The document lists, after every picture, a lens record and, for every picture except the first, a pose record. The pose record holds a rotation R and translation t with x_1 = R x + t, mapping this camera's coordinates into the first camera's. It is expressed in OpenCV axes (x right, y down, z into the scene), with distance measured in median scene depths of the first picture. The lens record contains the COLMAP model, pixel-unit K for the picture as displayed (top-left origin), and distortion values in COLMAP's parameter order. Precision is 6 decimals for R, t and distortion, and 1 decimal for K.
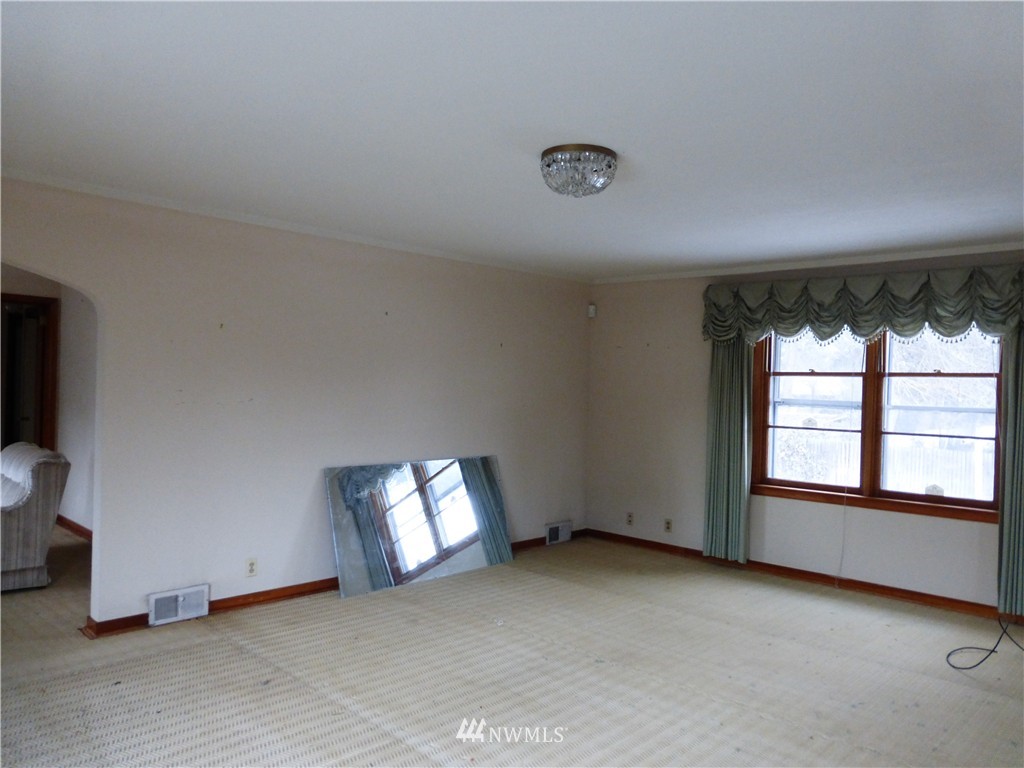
lens RADIAL K [[737.1, 0, 512.0], [0, 737.1, 384.0], [0, 0, 1]] dist [-0.041557, -0.003565]
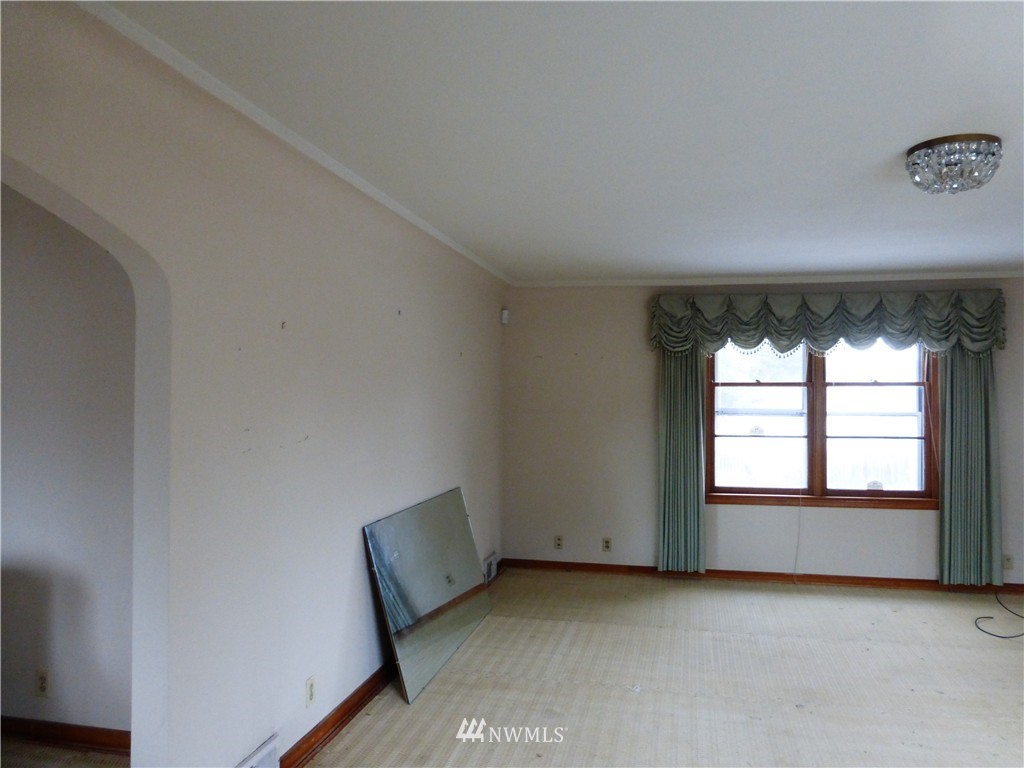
lens RADIAL K [[737.1, 0, 512.0], [0, 737.1, 384.0], [0, 0, 1]] dist [-0.041557, -0.003565]
pose [[0.854684, -0.011682, 0.519017, -0.461823], [0.017037, 0.999839, -0.005551, -0.014899], [-0.518869, 0.013587, 0.854746, 0.294371]]
